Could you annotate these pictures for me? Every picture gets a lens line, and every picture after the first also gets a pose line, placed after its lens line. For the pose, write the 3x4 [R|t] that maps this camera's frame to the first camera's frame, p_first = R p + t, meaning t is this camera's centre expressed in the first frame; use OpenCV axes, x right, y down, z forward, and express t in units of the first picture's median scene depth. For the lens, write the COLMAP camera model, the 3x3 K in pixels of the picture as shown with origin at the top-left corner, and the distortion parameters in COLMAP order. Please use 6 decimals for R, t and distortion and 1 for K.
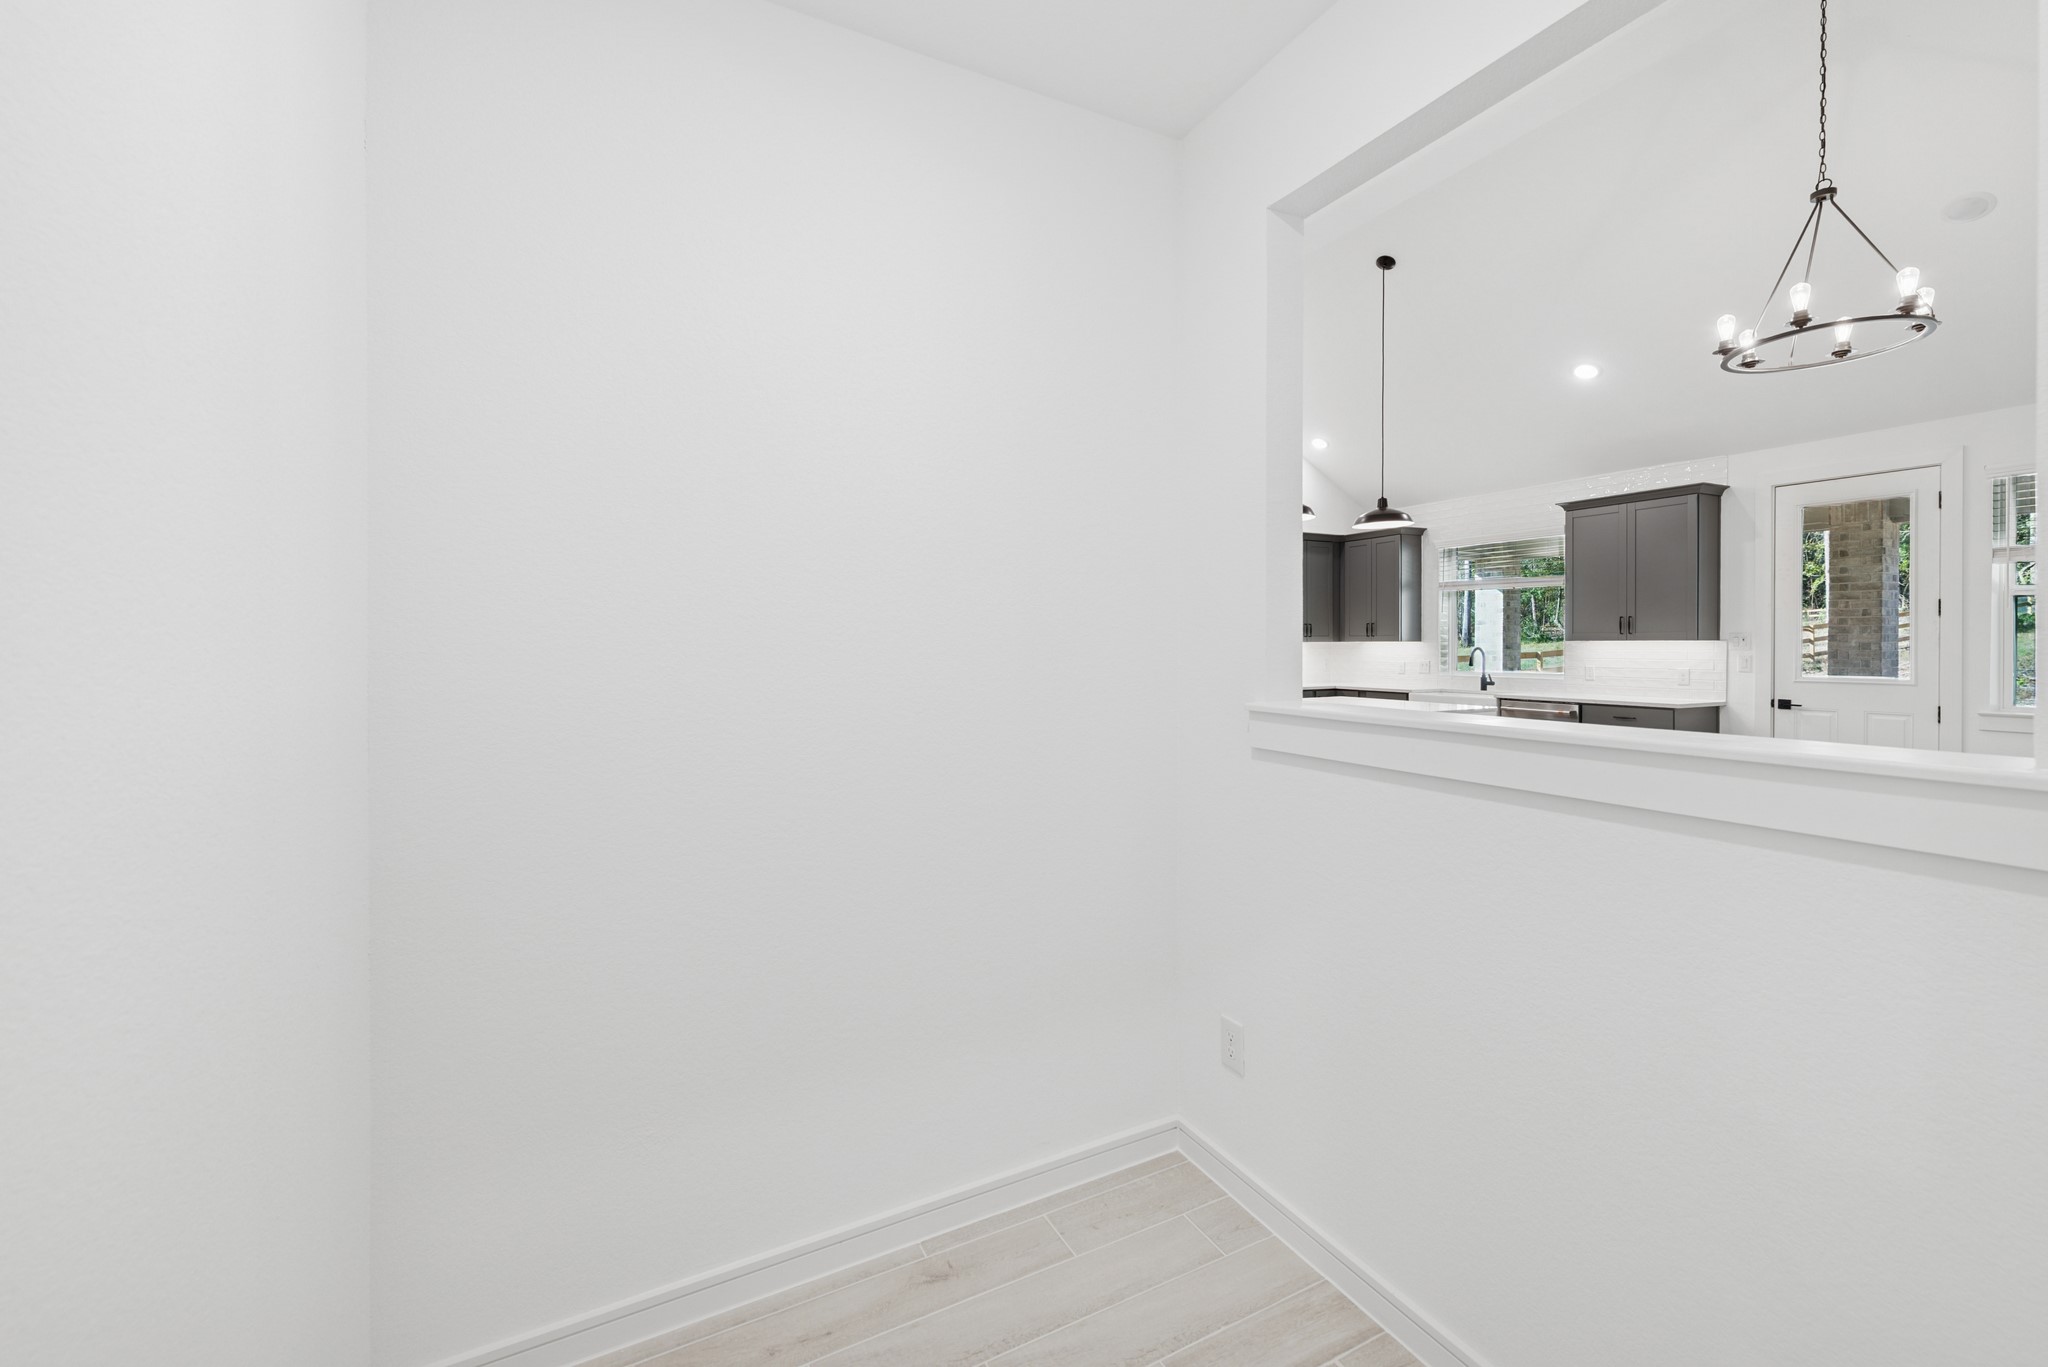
lens RADIAL K [[813.9, 0, 1023.6], [0, 813.9, 643.3], [0, 0, 1]] dist [0.008238, -0.001965]
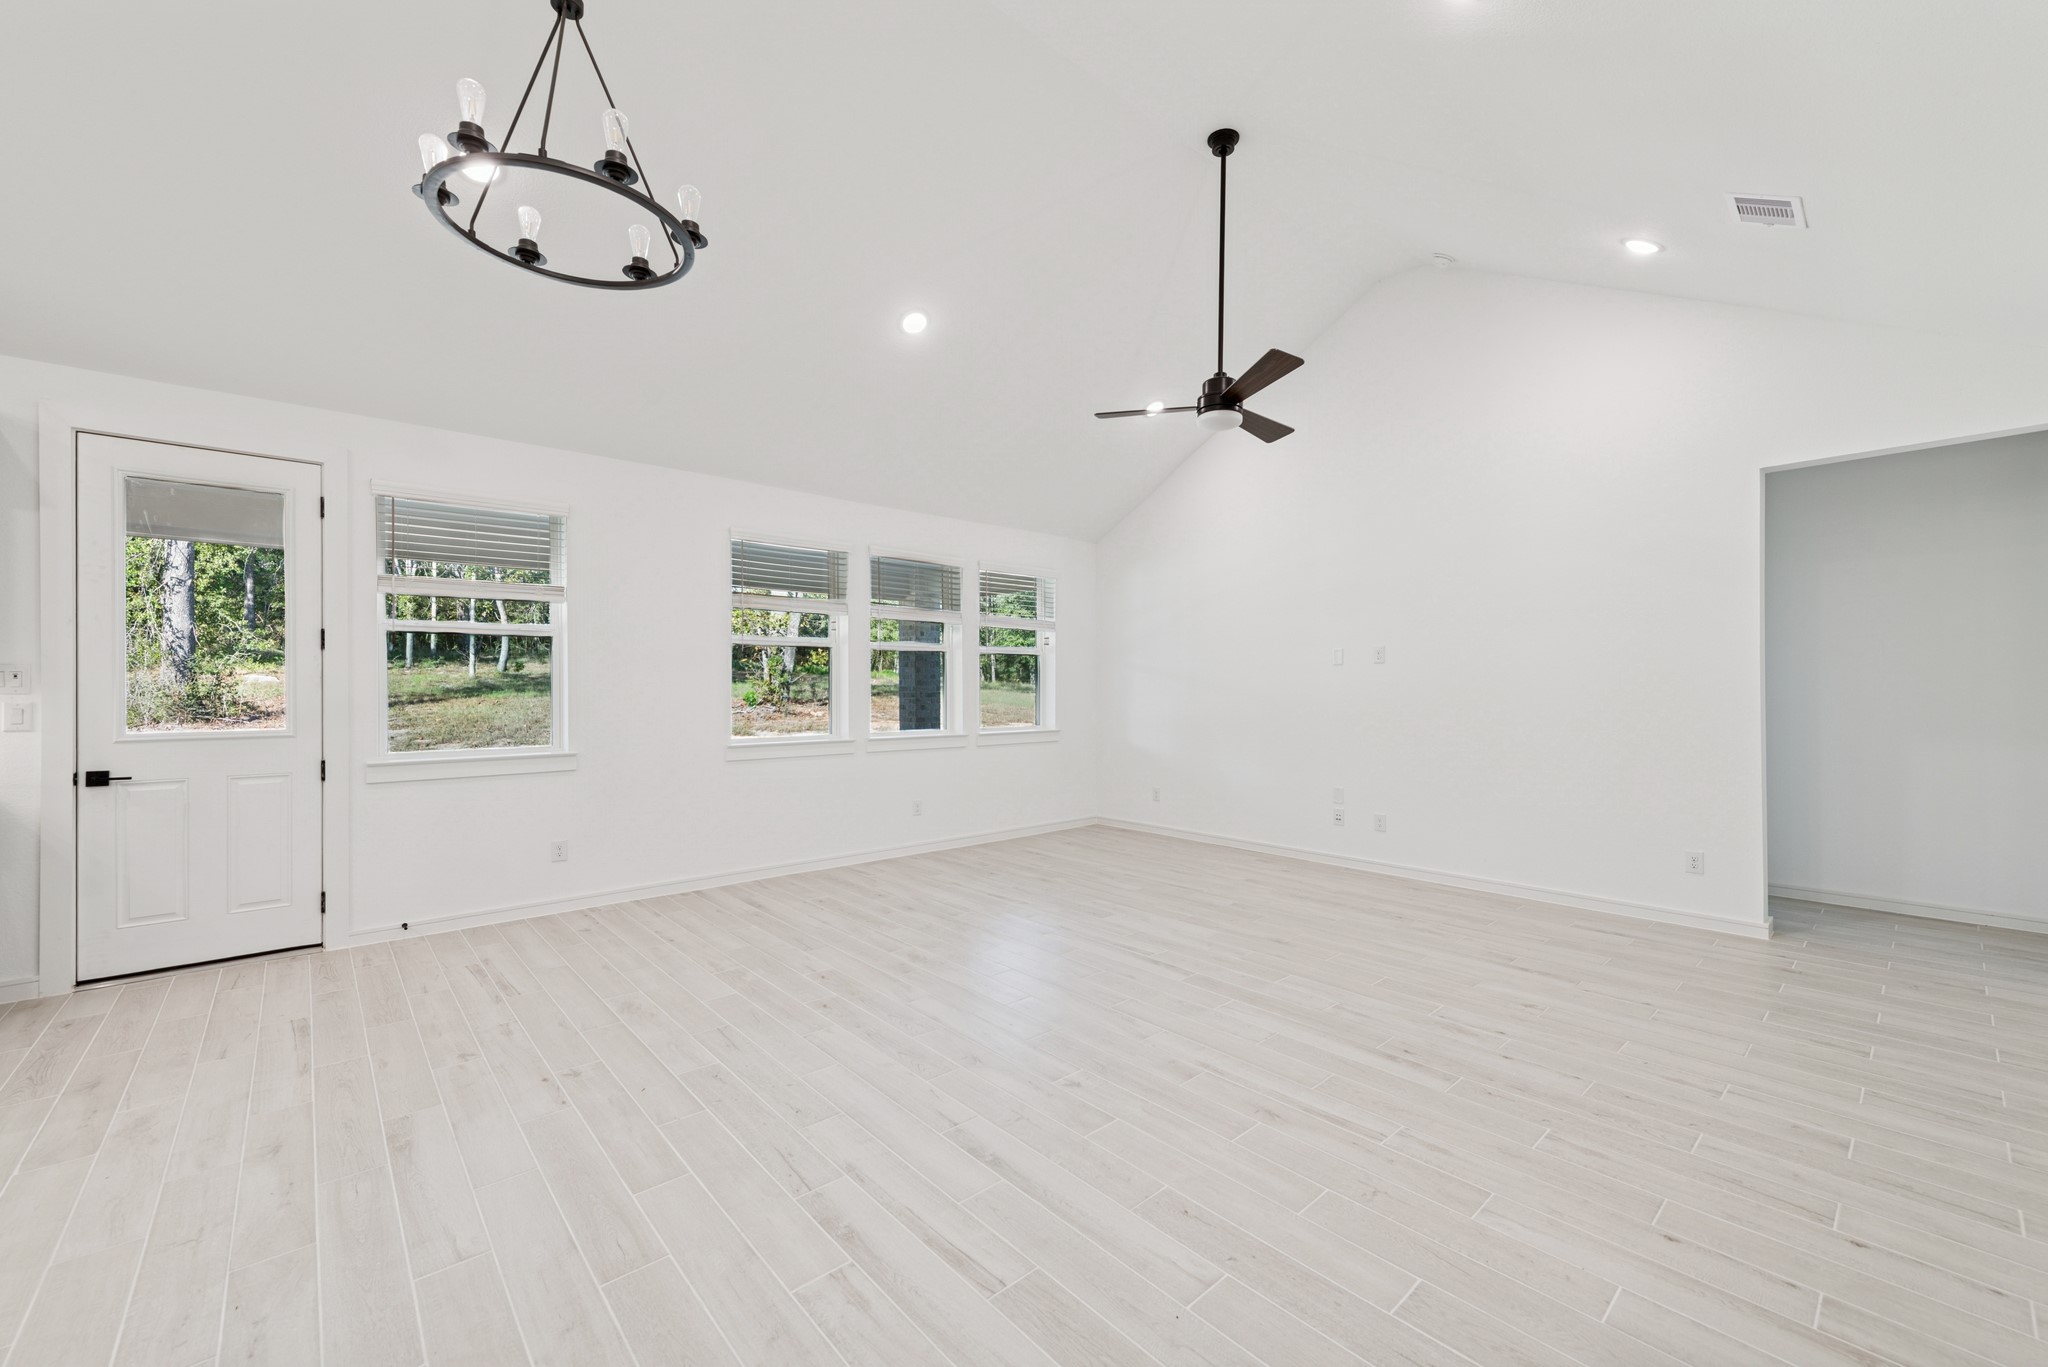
lens RADIAL K [[813.9, 0, 1024.0], [0, 813.9, 689.9], [0, 0, 1]] dist [0.008238, -0.001965]
pose [[-0.250970, -0.002710, 0.967991, 0.132863], [0.002813, 0.999990, 0.003529, 0.005332], [-0.967991, 0.003609, -0.250959, 0.460787]]
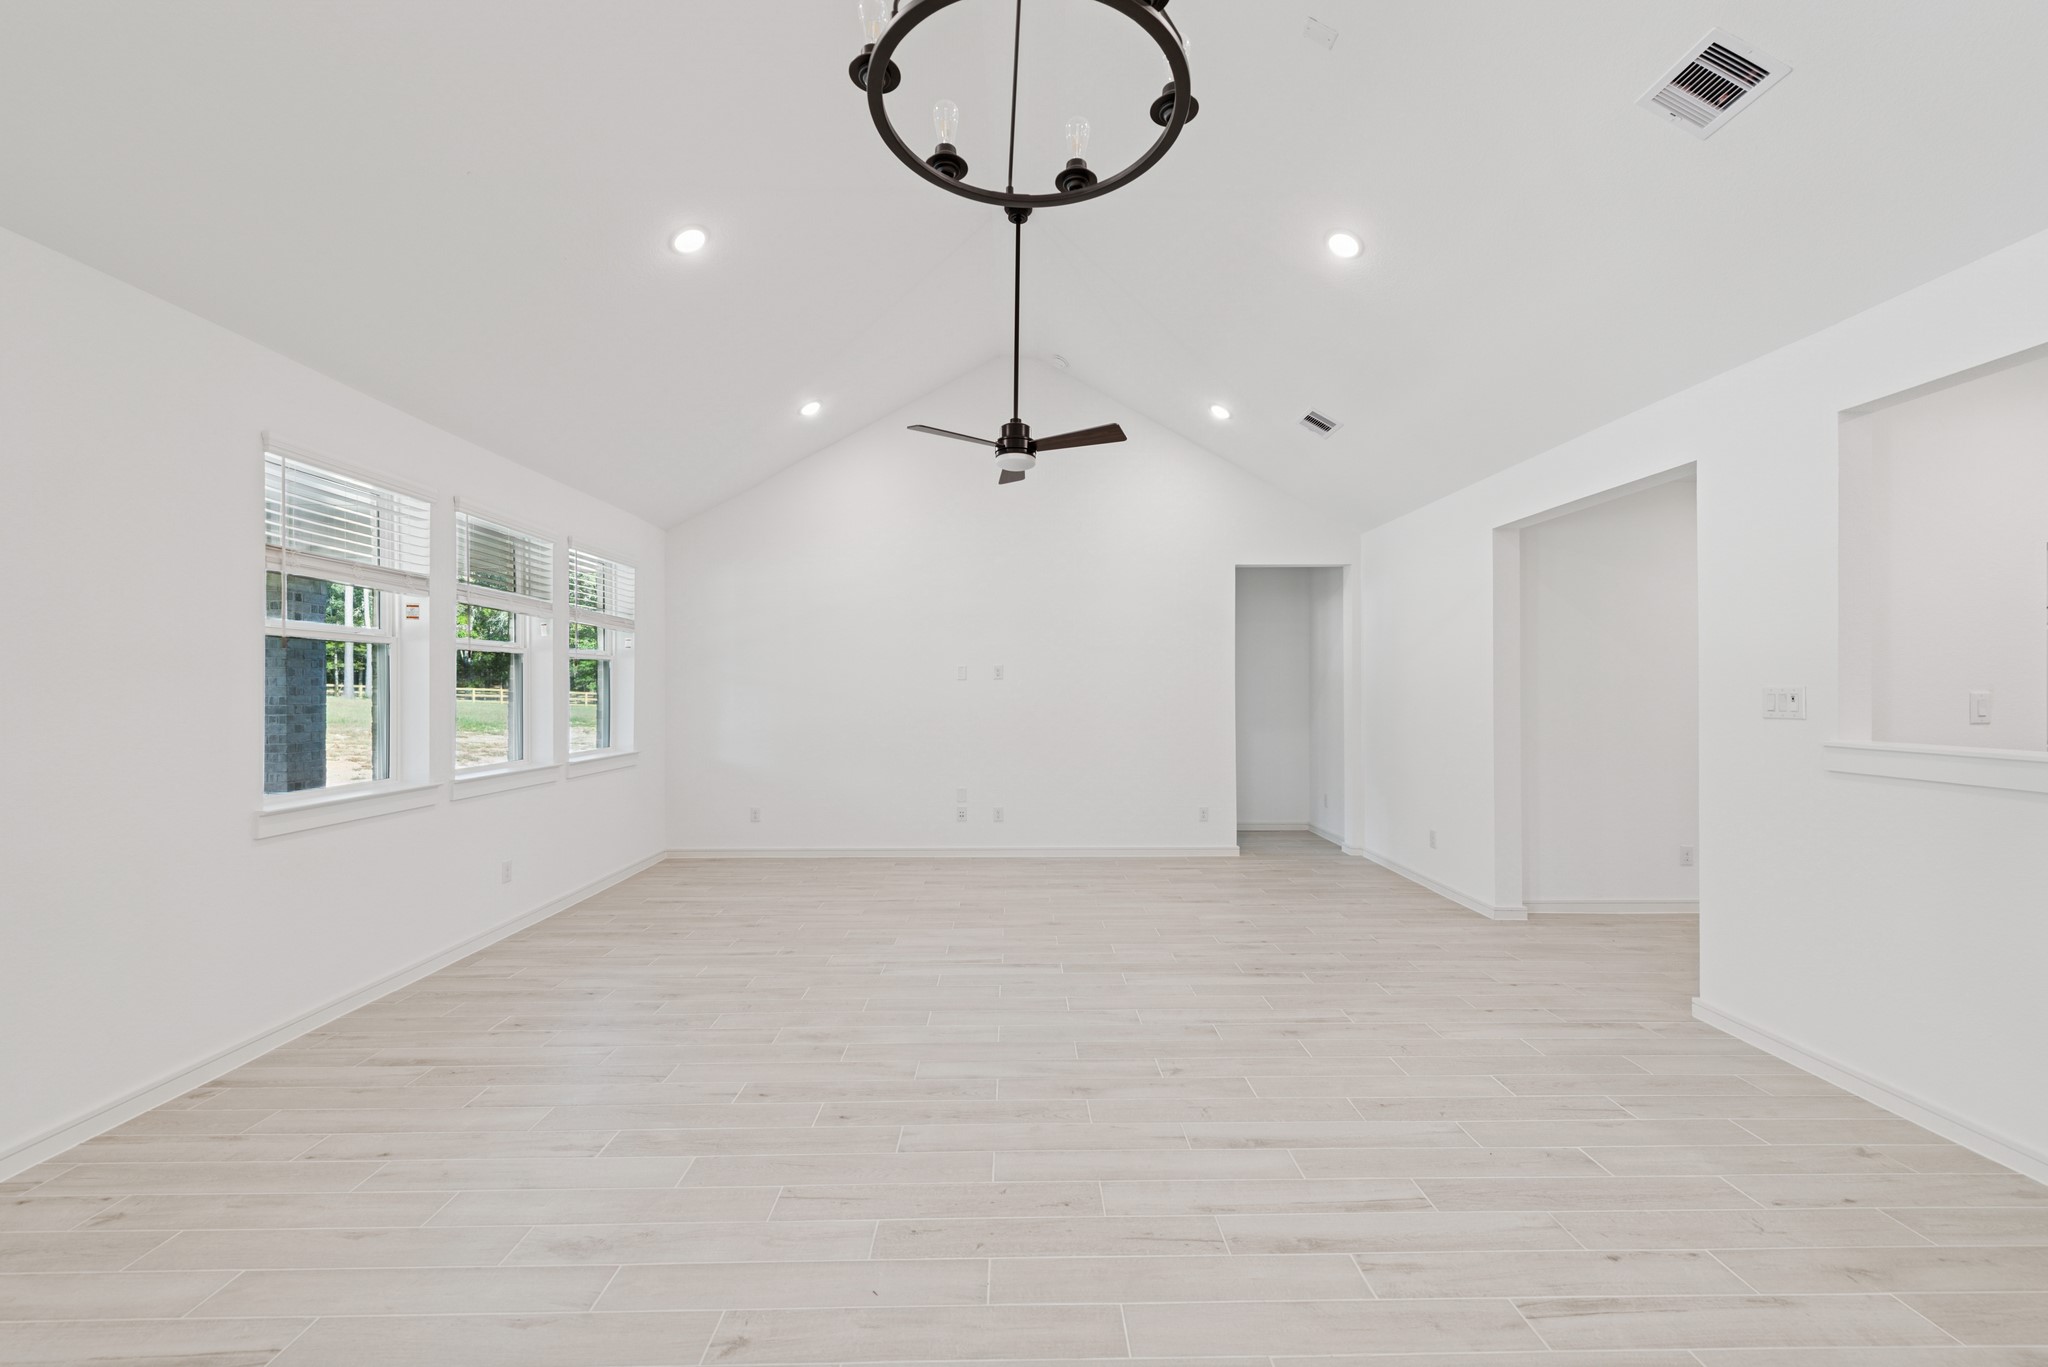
lens RADIAL K [[813.9, 0, 1029.2], [0, 813.9, 680.7], [0, 0, 1]] dist [0.008238, -0.001965]
pose [[-0.900845, 0.003443, 0.434126, 0.183581], [0.000062, 0.999970, -0.007801, 0.002613], [-0.434140, -0.007001, -0.900818, 0.522006]]
